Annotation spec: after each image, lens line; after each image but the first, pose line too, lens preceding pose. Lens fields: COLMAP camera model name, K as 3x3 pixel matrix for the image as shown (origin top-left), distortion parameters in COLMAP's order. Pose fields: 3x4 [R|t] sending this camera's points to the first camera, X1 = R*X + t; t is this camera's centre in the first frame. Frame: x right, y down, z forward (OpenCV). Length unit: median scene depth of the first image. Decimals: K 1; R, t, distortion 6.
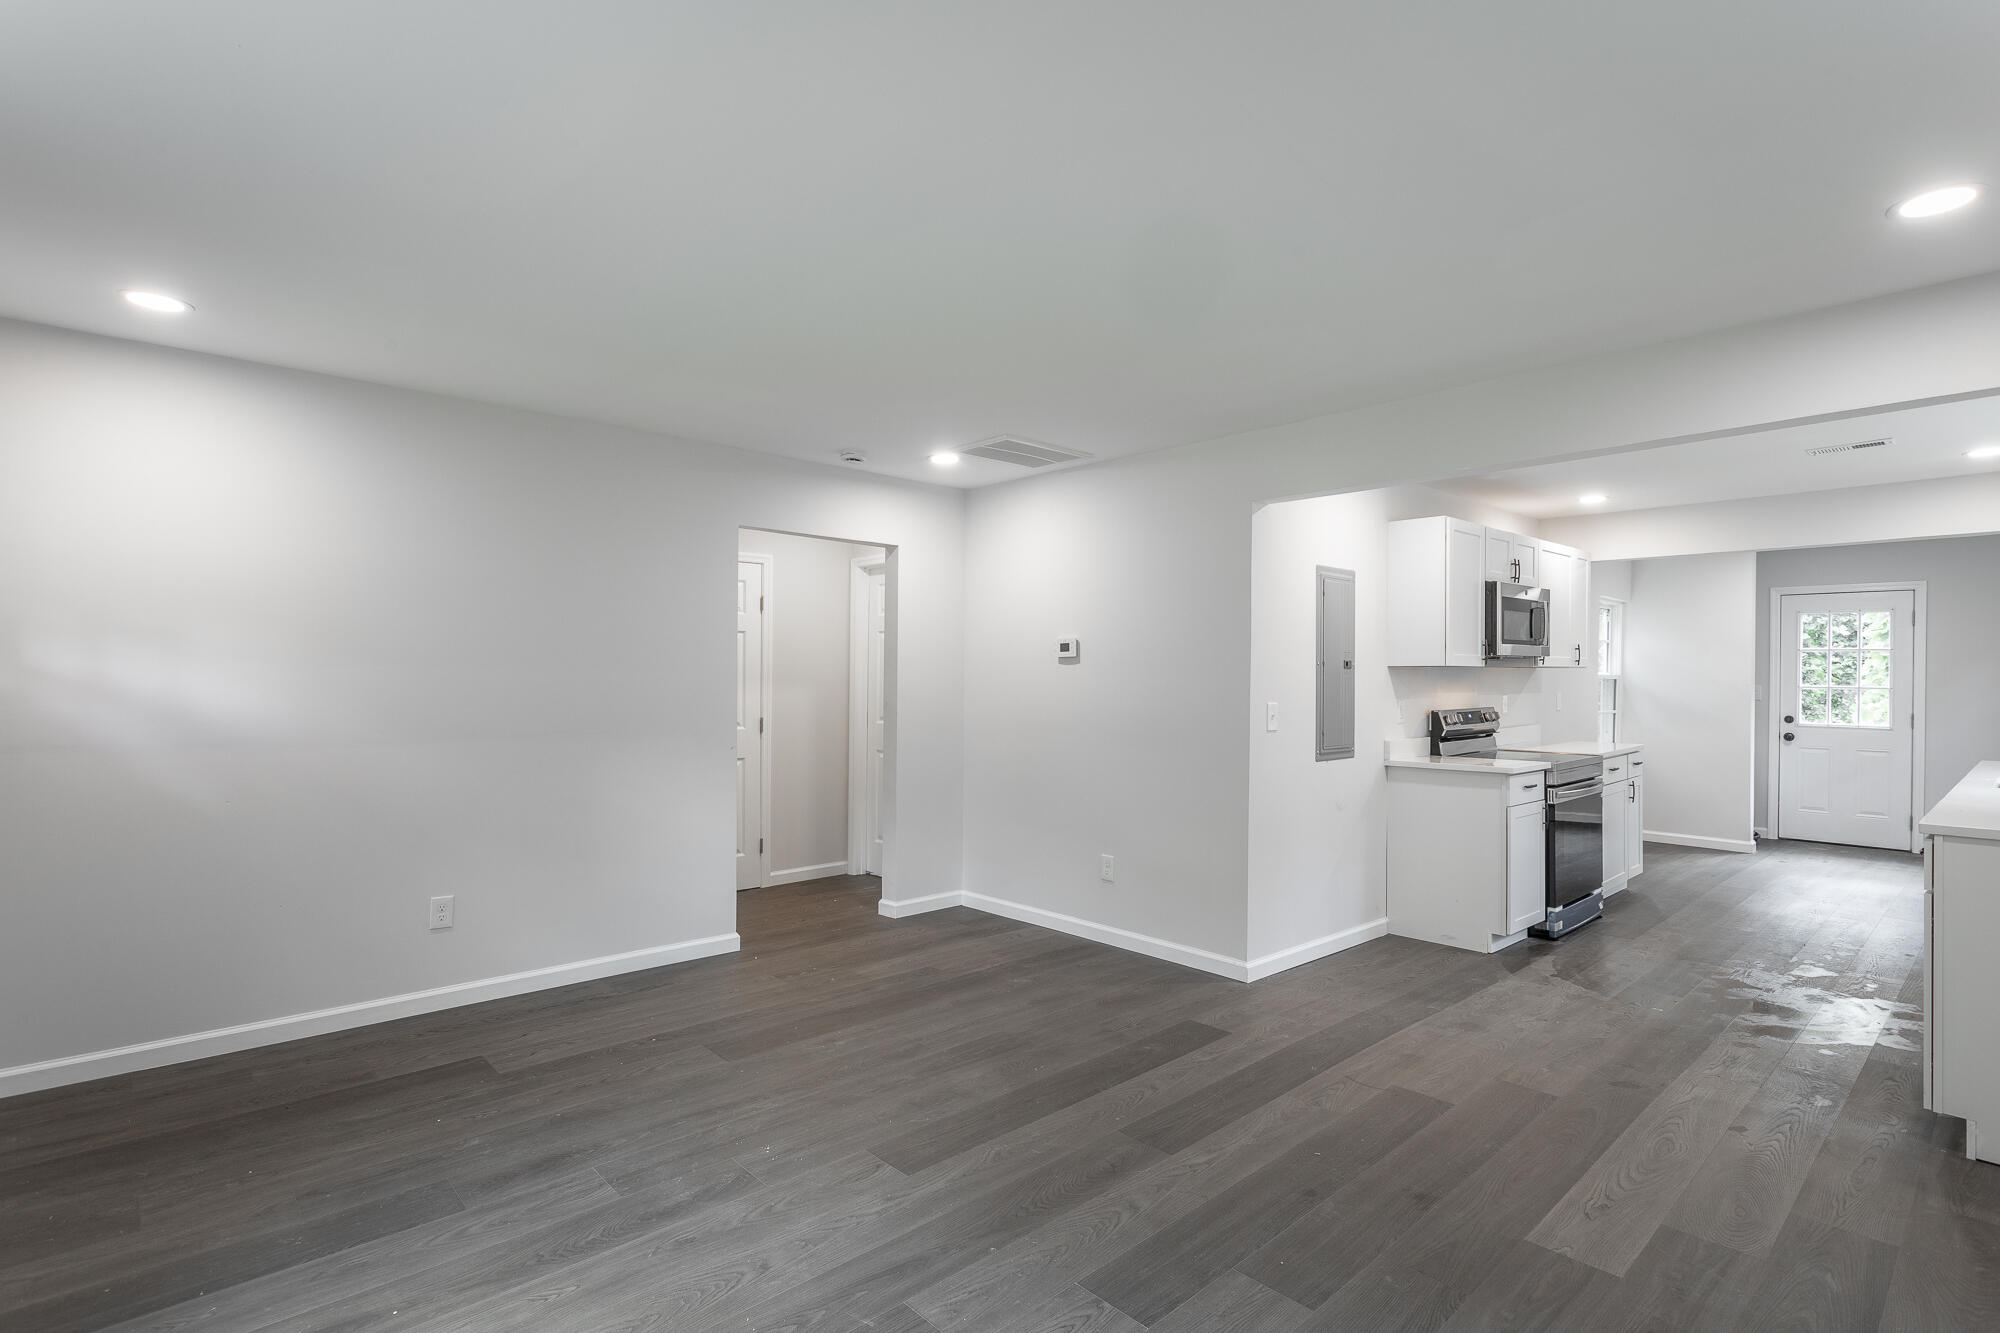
lens RADIAL K [[978.4, 0, 999.0], [0, 978.4, 676.1], [0, 0, 1]] dist [-0.009752, 0.004808]
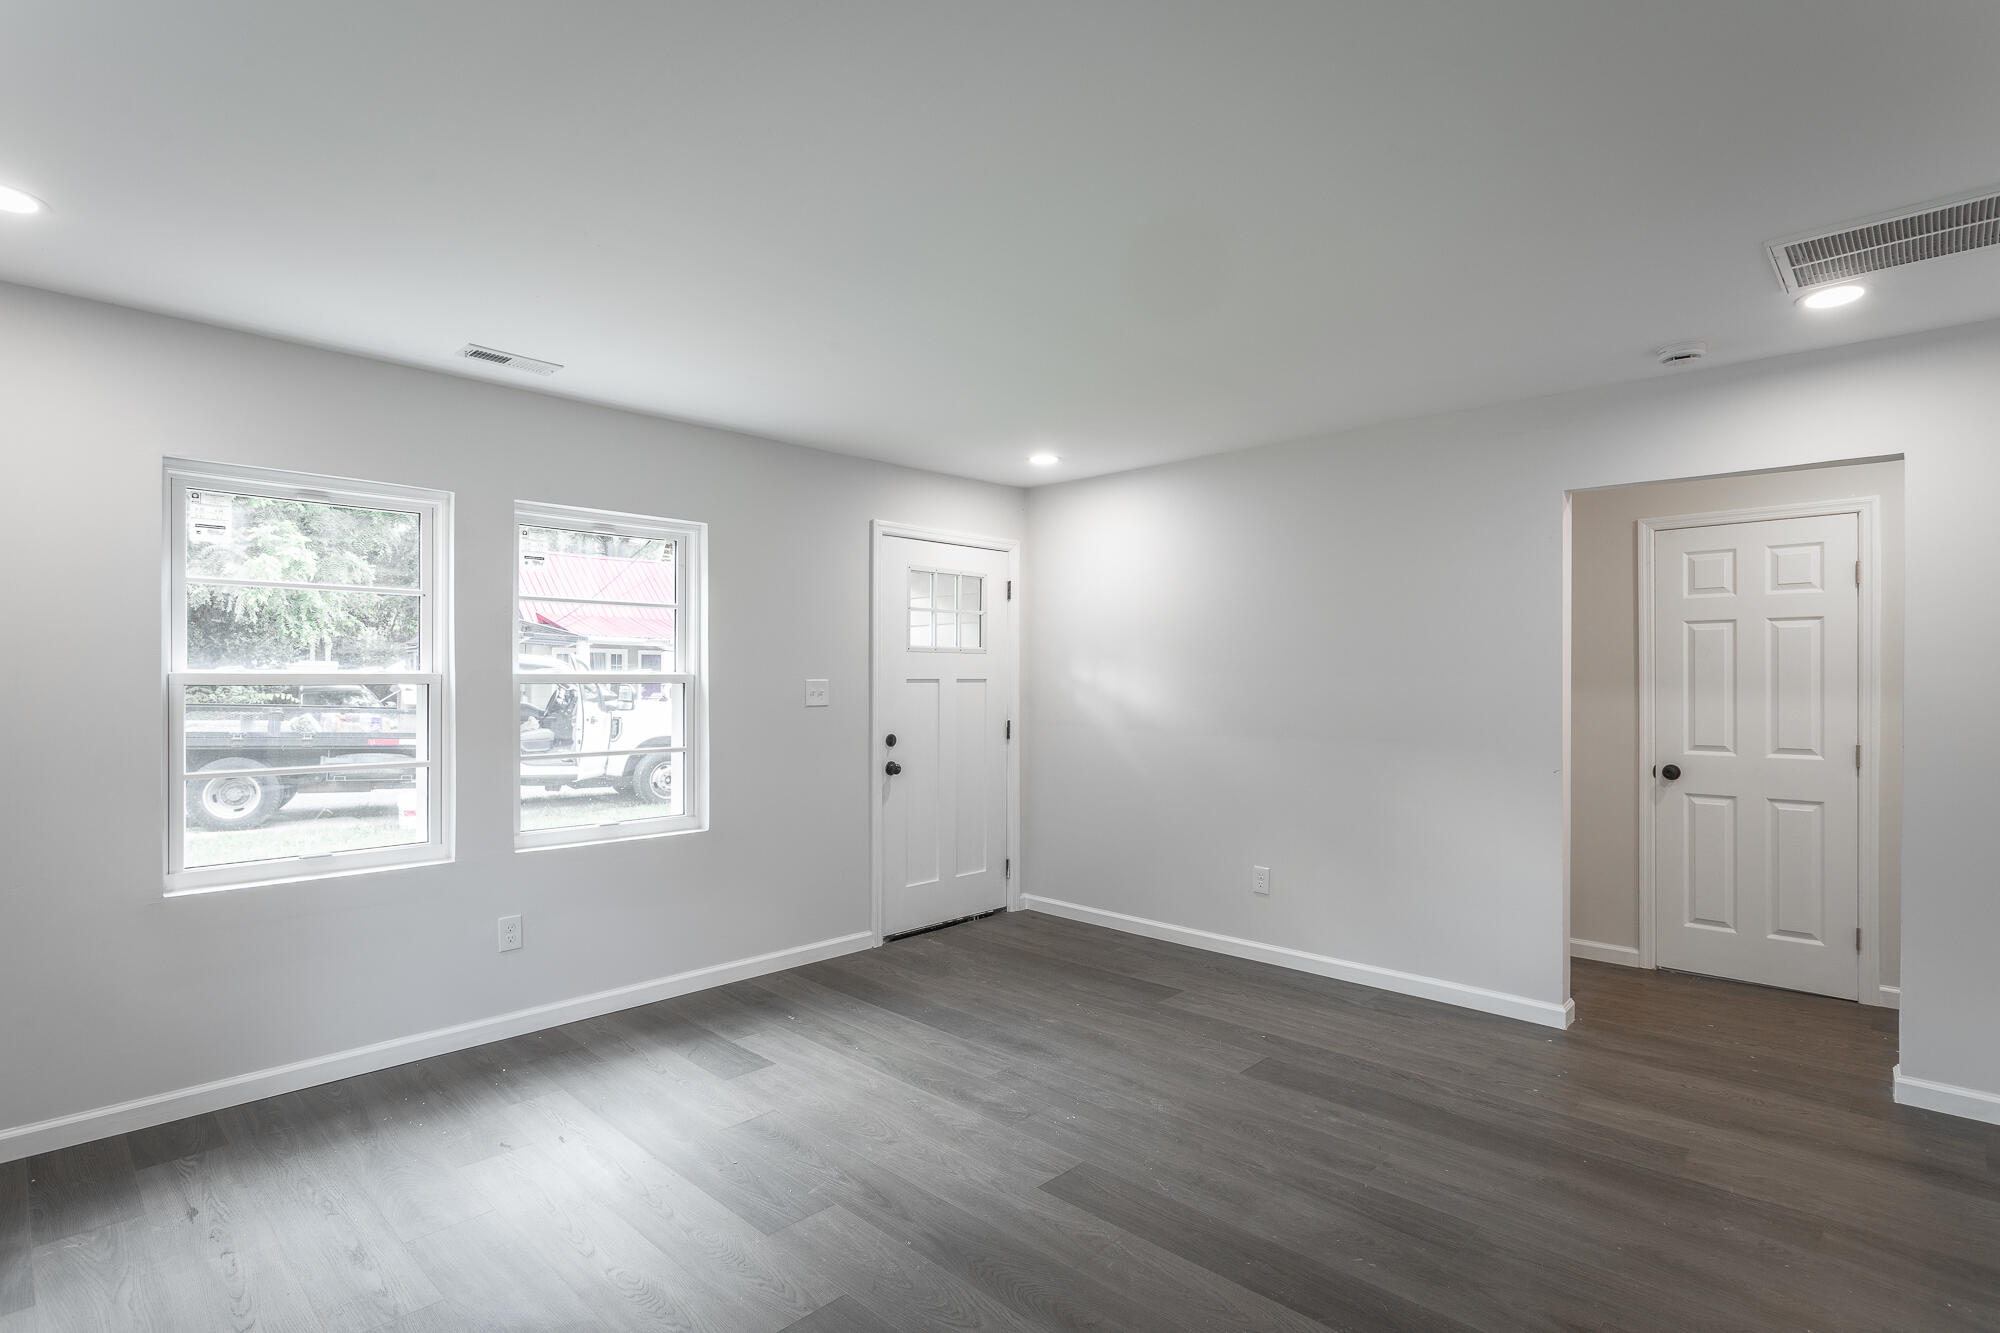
lens RADIAL K [[978.4, 0, 1005.6], [0, 978.4, 683.8], [0, 0, 1]] dist [-0.009752, 0.004808]
pose [[0.064105, 0.001607, -0.997942, 0.452351], [0.000208, 0.999999, 0.001624, 0.000235], [0.997943, -0.000311, 0.064104, 0.460306]]
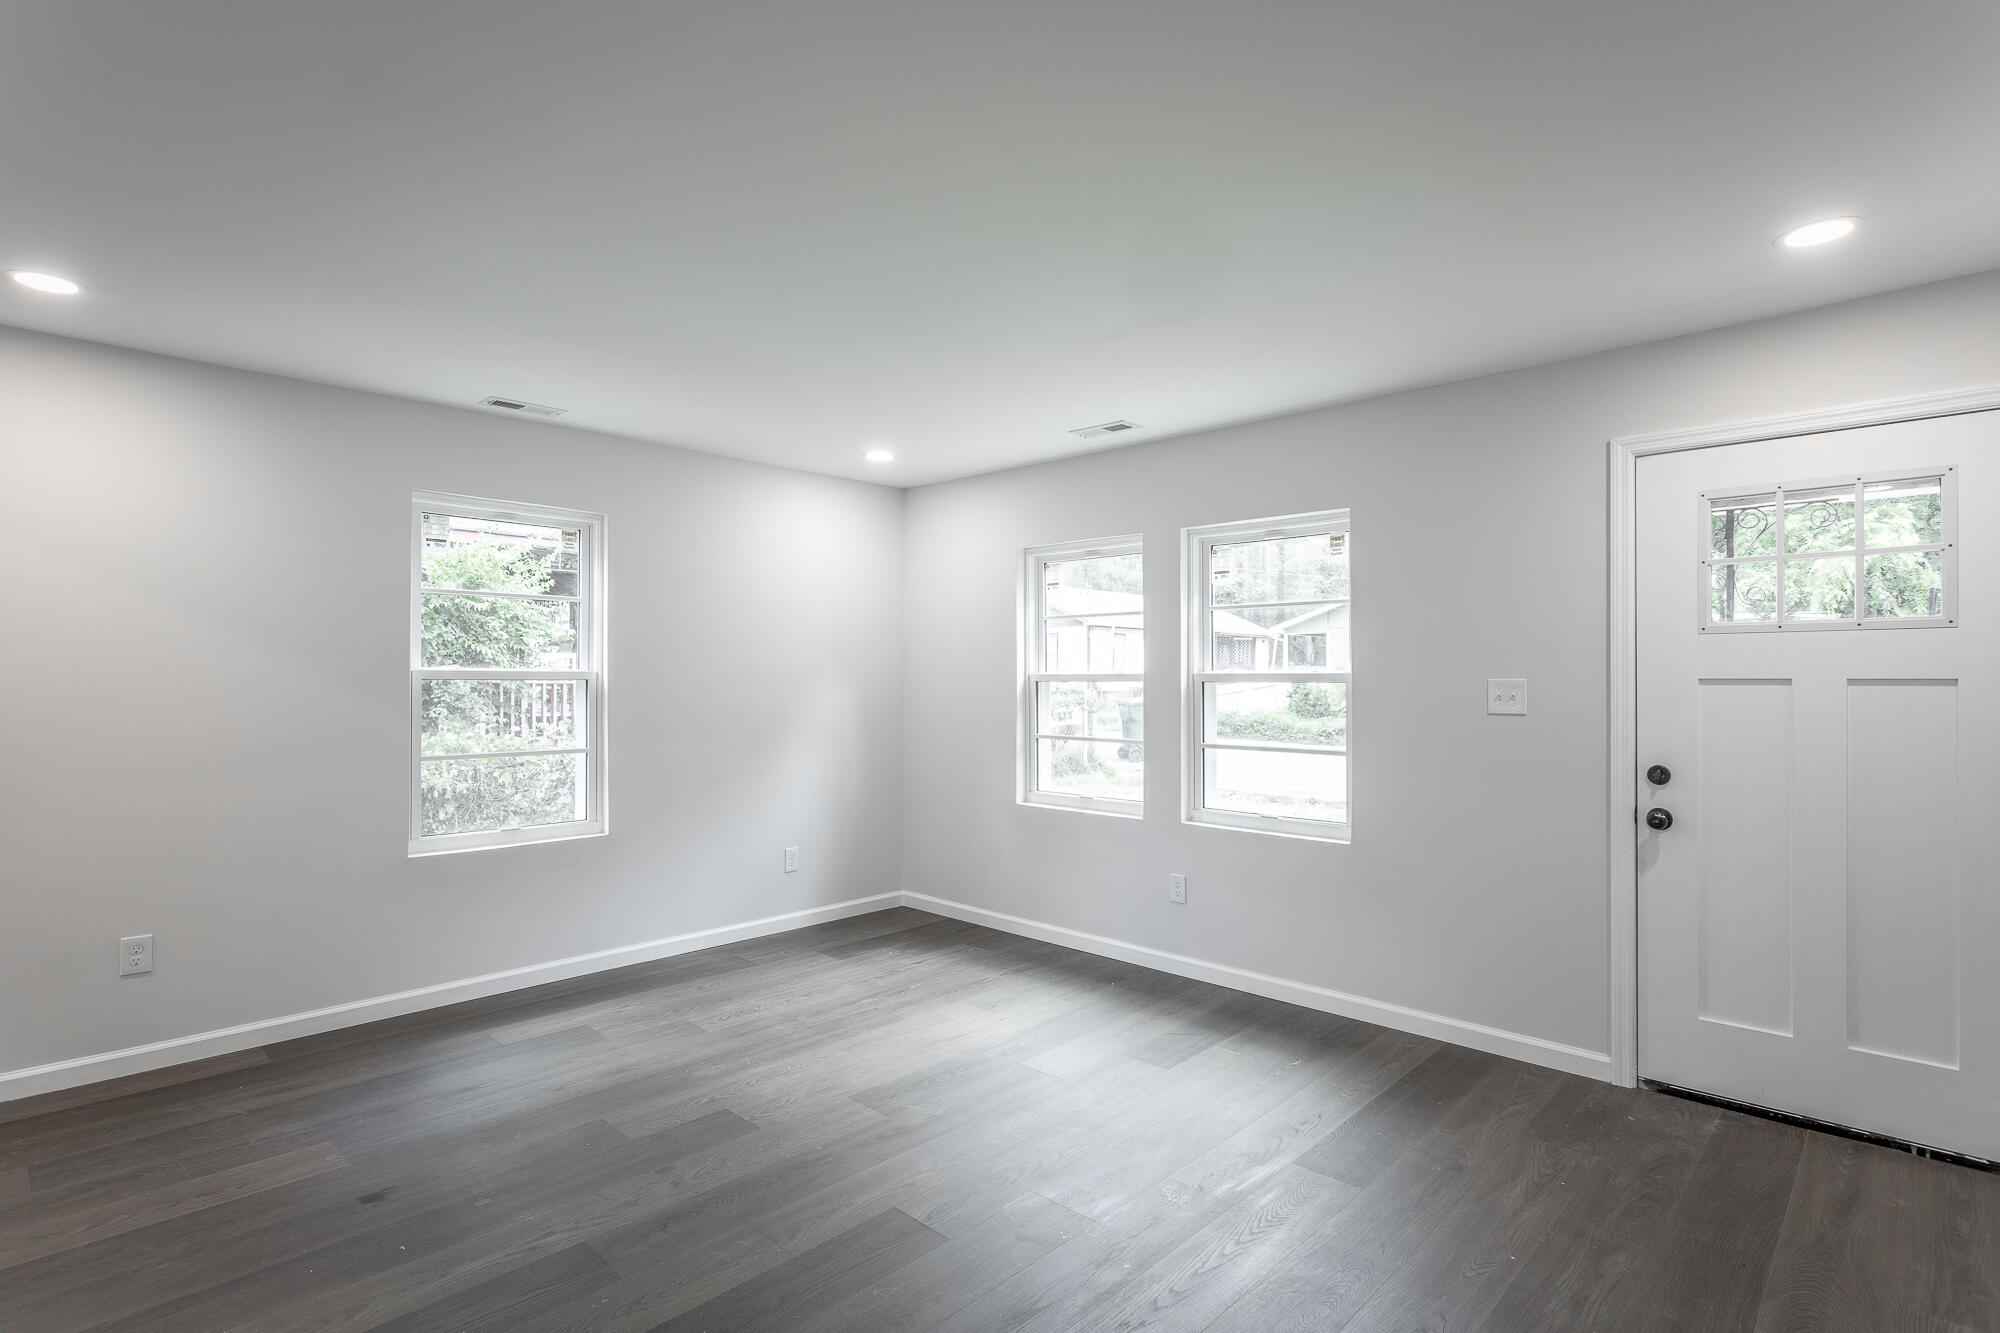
lens RADIAL K [[978.4, 0, 1003.2], [0, 978.4, 666.2], [0, 0, 1]] dist [-0.009752, 0.004808]
pose [[-0.997546, -0.008348, -0.069516, -0.065220], [-0.007421, 0.999880, -0.013584, 0.000756], [0.069621, -0.013035, -0.997488, 0.994300]]
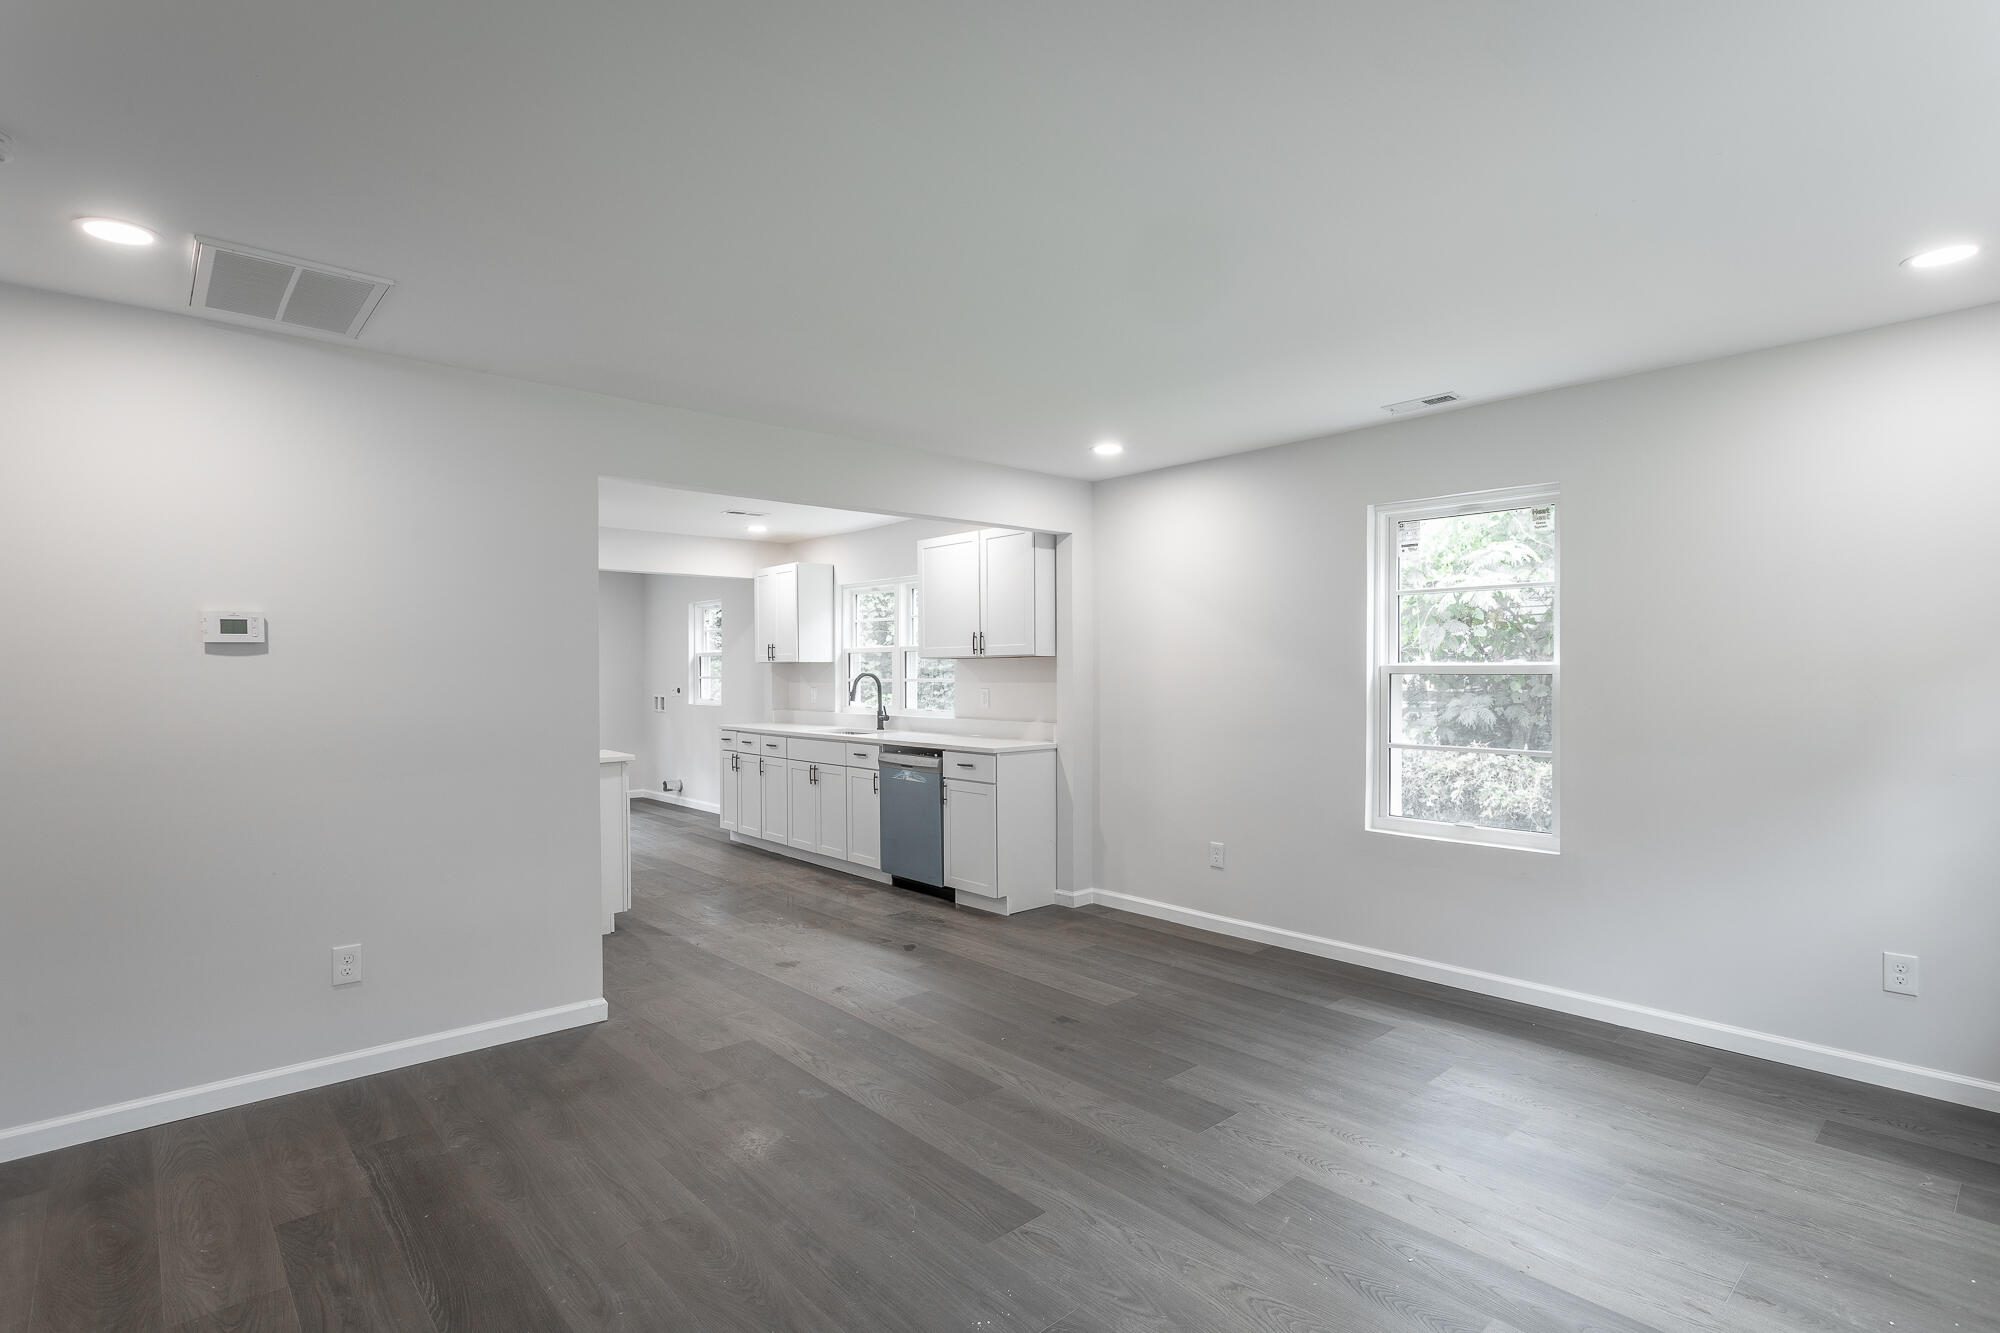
lens RADIAL K [[978.4, 0, 1009.1], [0, 978.4, 676.1], [0, 0, 1]] dist [-0.009752, 0.004808]
pose [[0.002952, -0.009273, 0.999953, -0.517150], [0.002890, 0.999953, 0.009264, -0.003280], [-0.999991, 0.002862, 0.002979, 0.524630]]
